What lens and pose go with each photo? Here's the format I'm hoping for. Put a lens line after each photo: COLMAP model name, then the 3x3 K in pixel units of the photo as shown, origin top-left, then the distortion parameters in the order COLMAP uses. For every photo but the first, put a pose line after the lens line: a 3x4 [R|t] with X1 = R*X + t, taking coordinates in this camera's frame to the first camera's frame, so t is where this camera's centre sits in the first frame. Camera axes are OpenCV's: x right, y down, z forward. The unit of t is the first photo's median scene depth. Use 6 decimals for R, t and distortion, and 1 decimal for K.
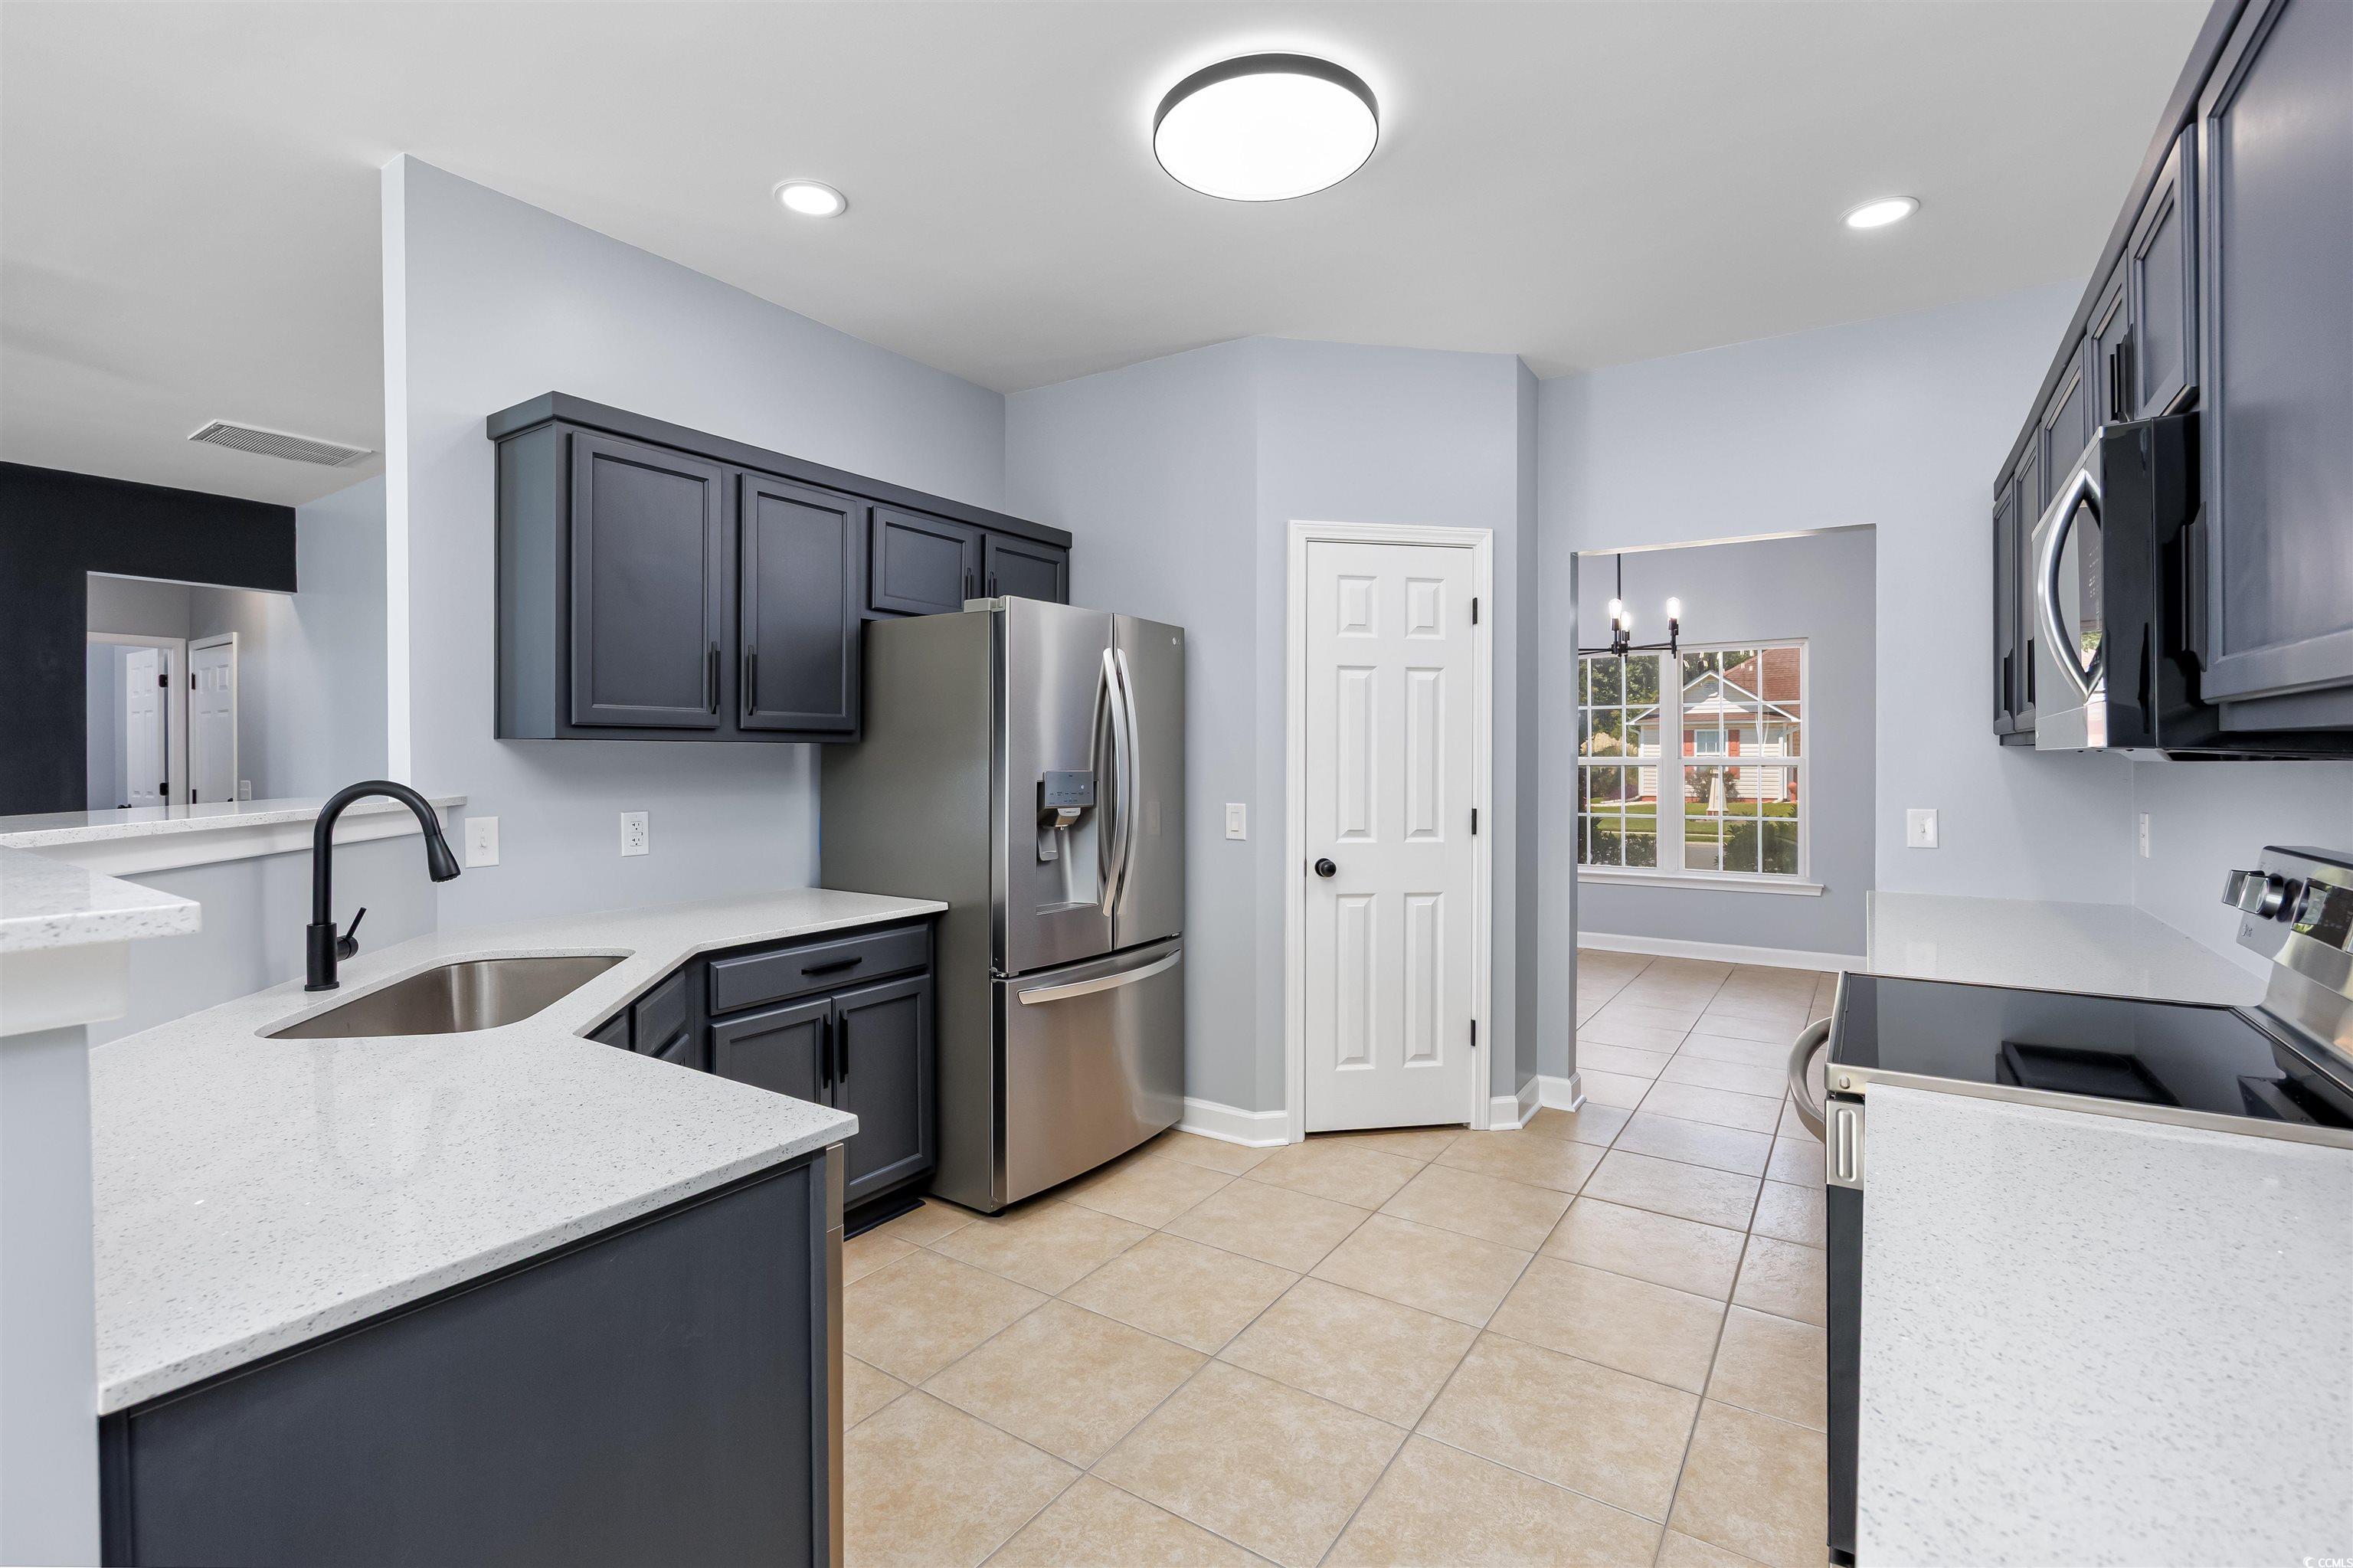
lens RADIAL K [[1039.8, 0, 1202.7], [0, 1039.8, 778.0], [0, 0, 1]] dist [-0.011642, 0.000497]
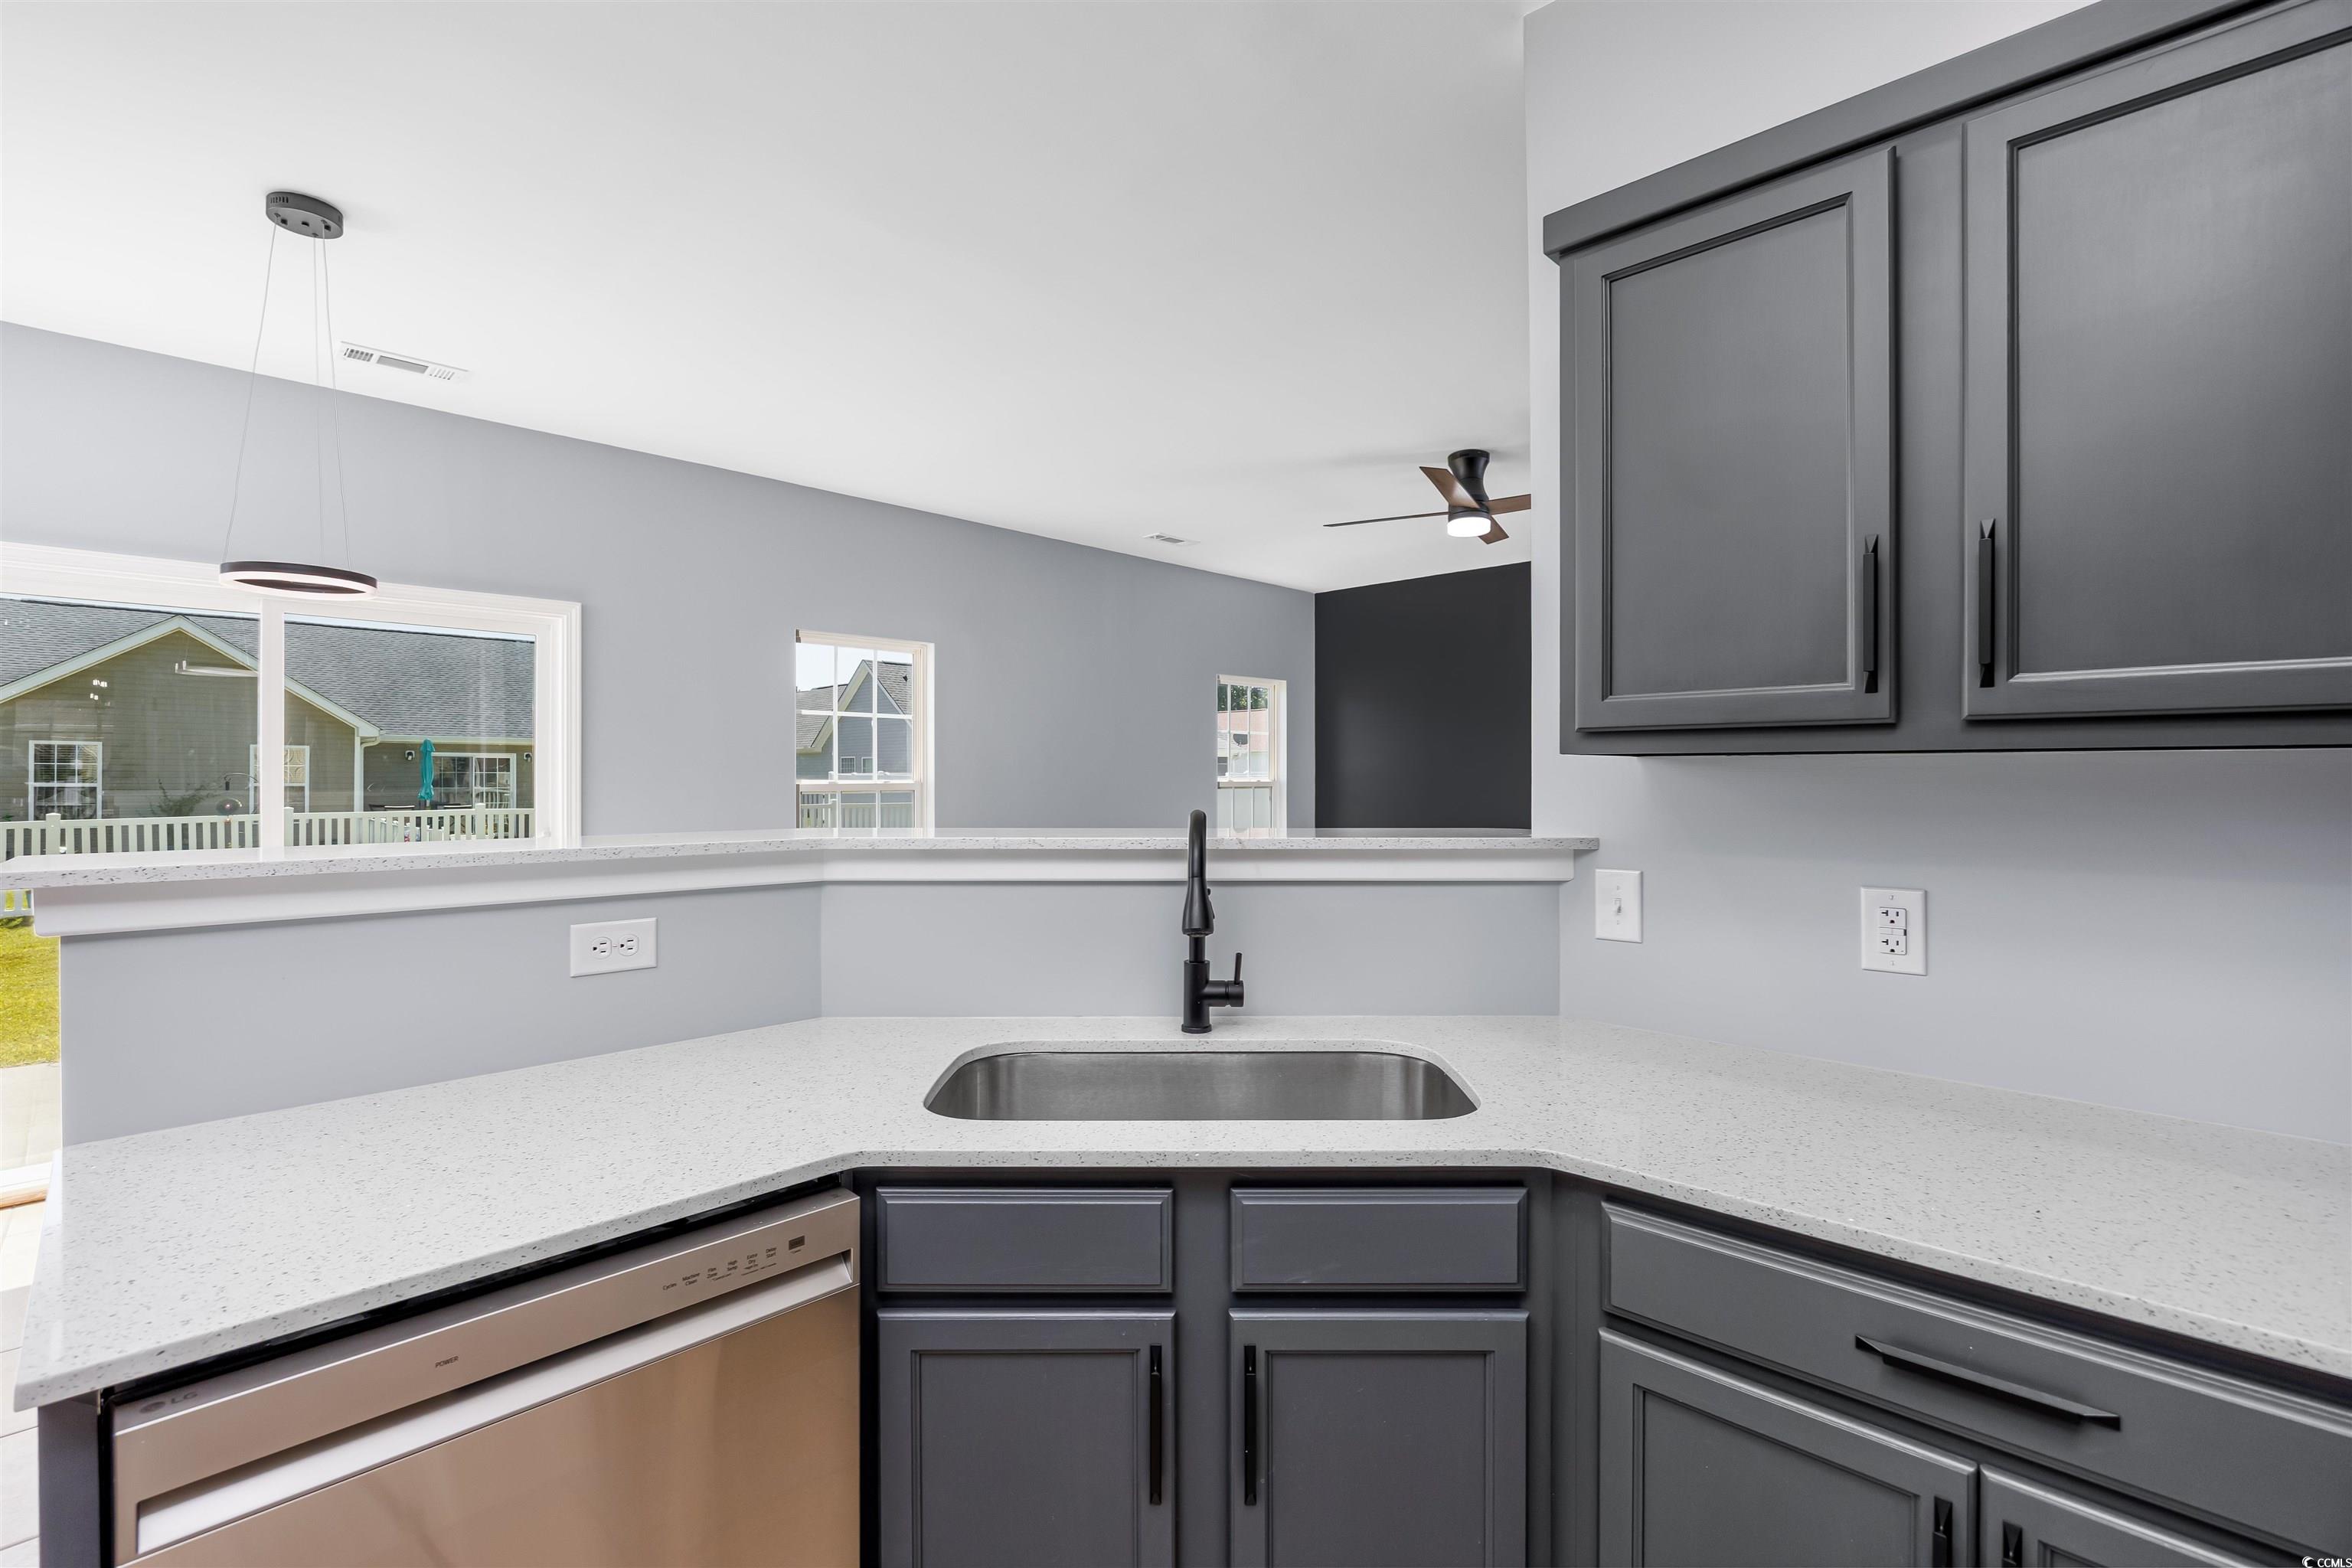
lens RADIAL K [[1039.3, 0, 1202.2], [0, 1039.3, 778.0], [0, 0, 1]] dist [-0.011642, 0.000497]
pose [[-0.192922, 0.000987, -0.981214, 0.039014], [-0.021962, 0.999745, 0.005324, -0.020654], [0.980968, 0.022576, -0.192851, 0.823232]]
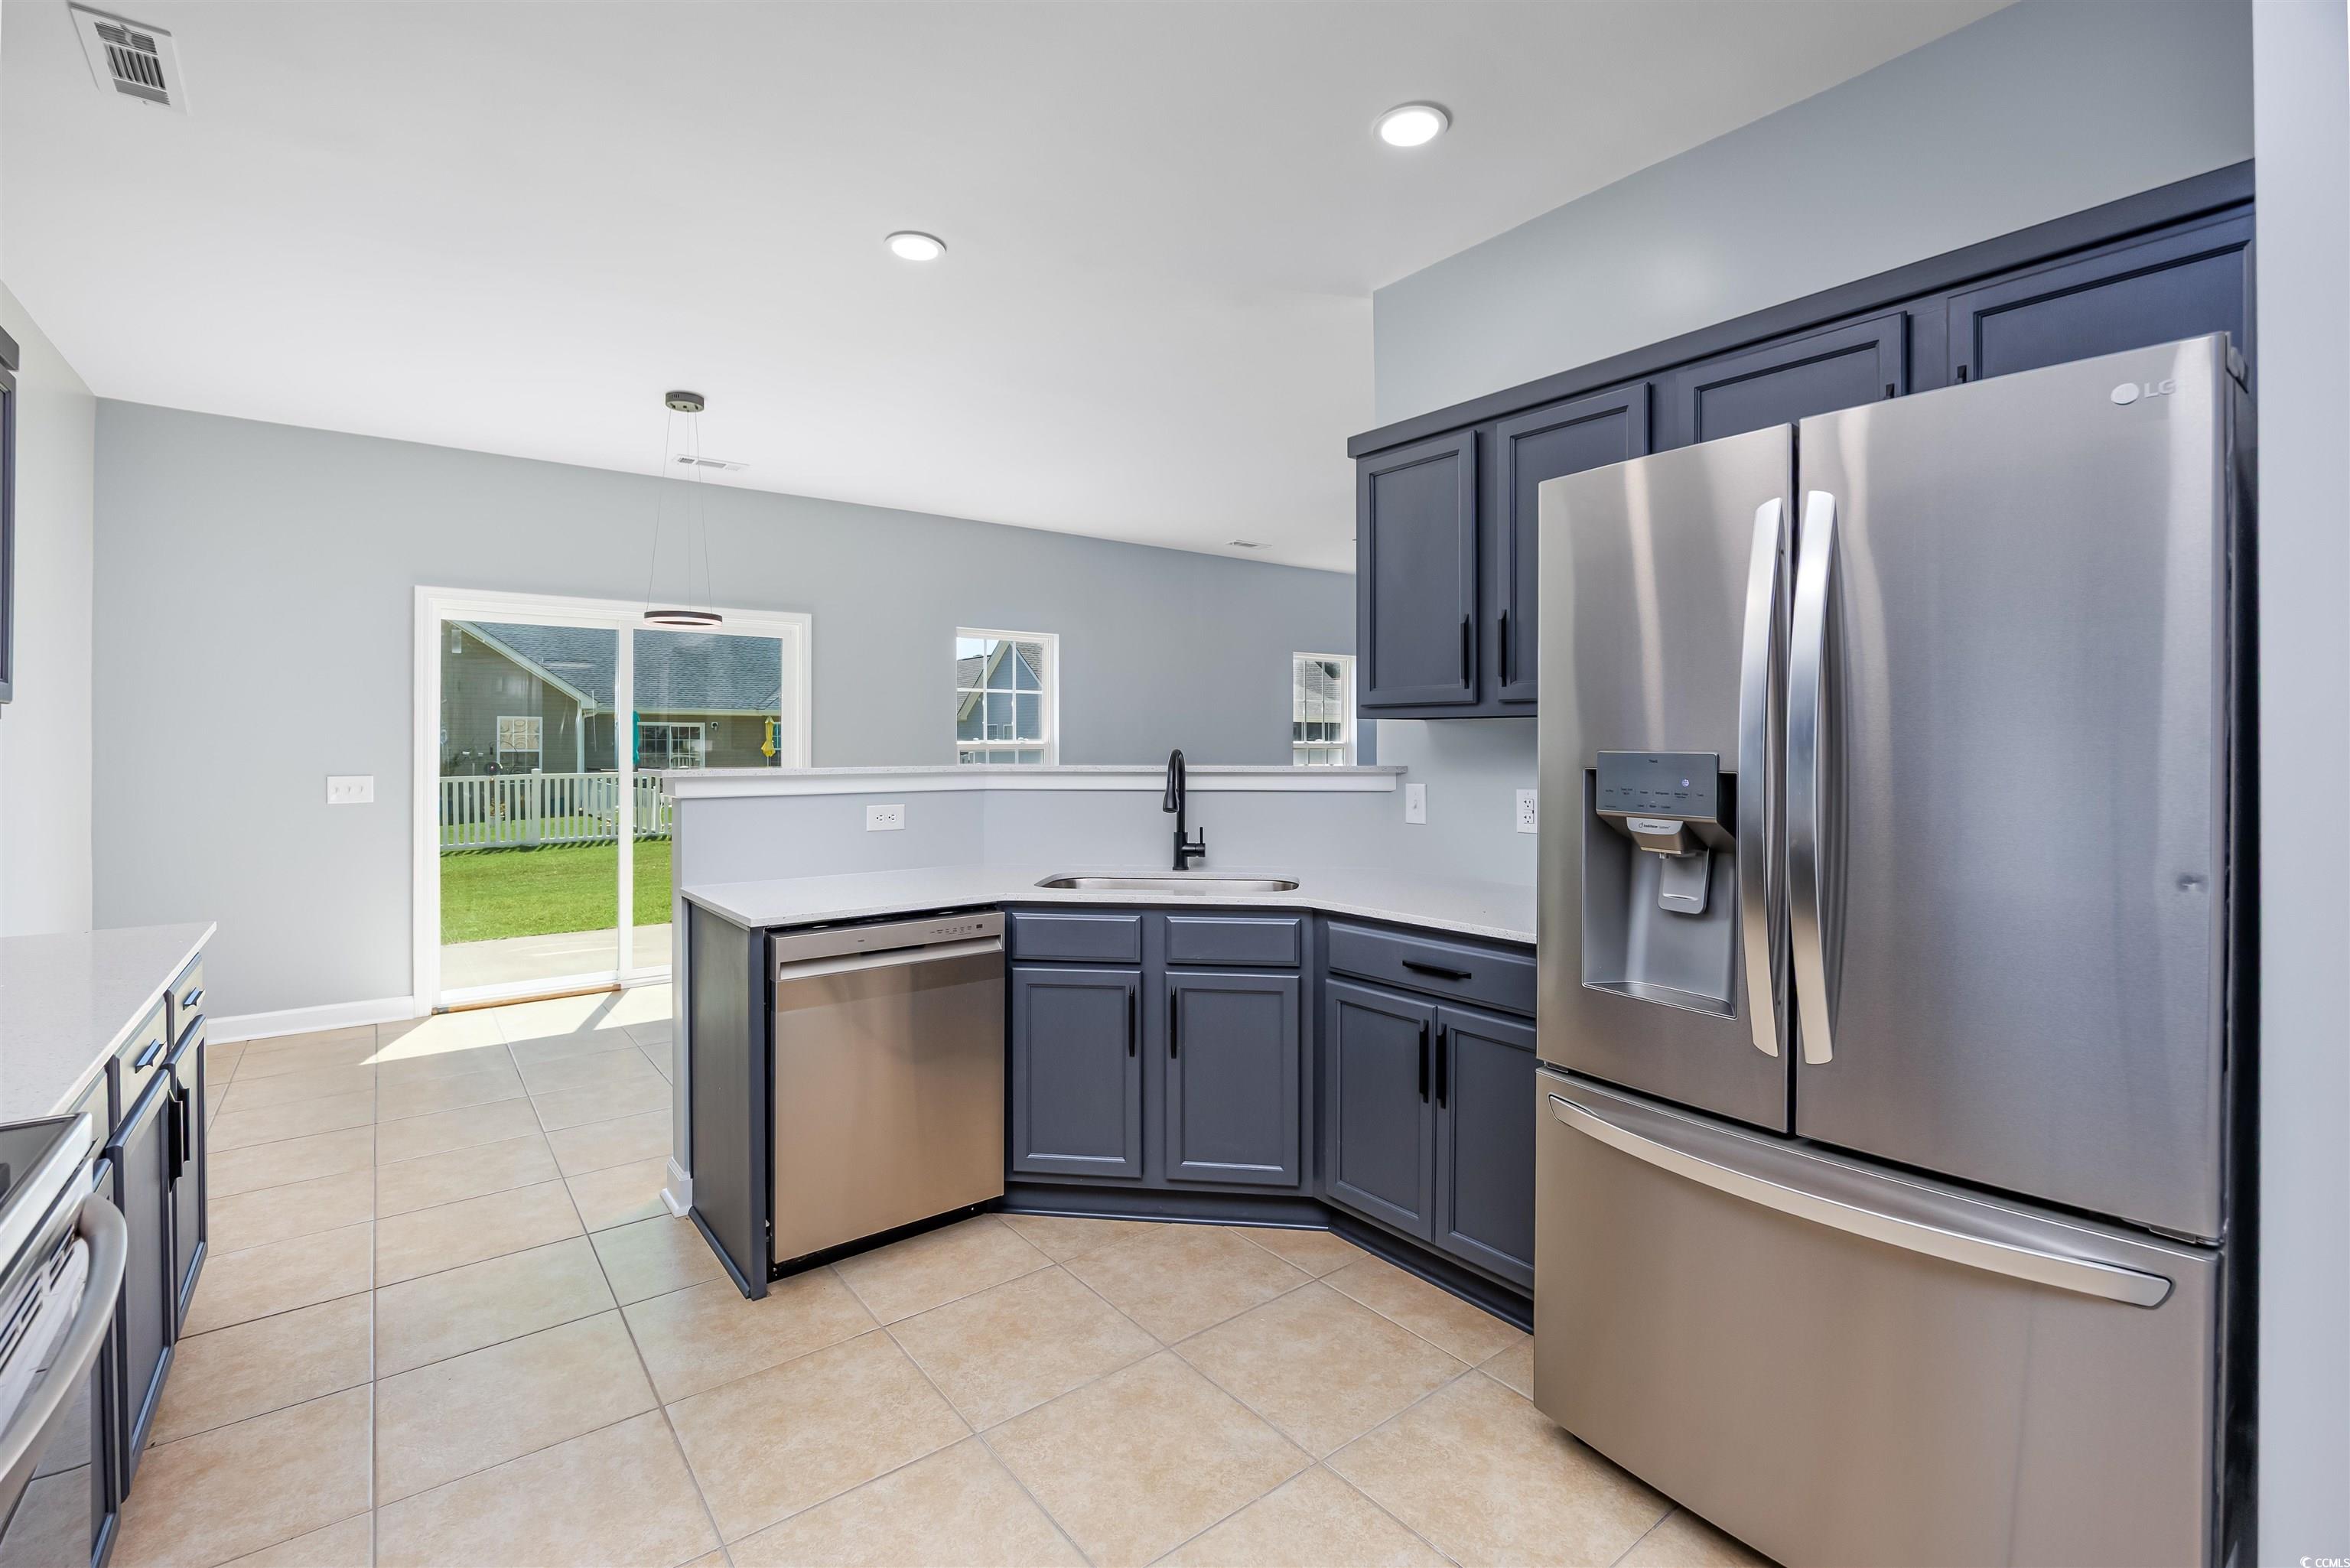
lens RADIAL K [[1080.1, 0, 1167.2], [0, 1080.1, 744.9], [0, 0, 1]] dist [-0.017565, -0.000053]
pose [[-0.353040, 0.000968, -0.935608, 0.594296], [-0.019464, 0.999775, 0.008379, -0.012991], [0.935406, 0.021169, -0.352942, 1.132408]]
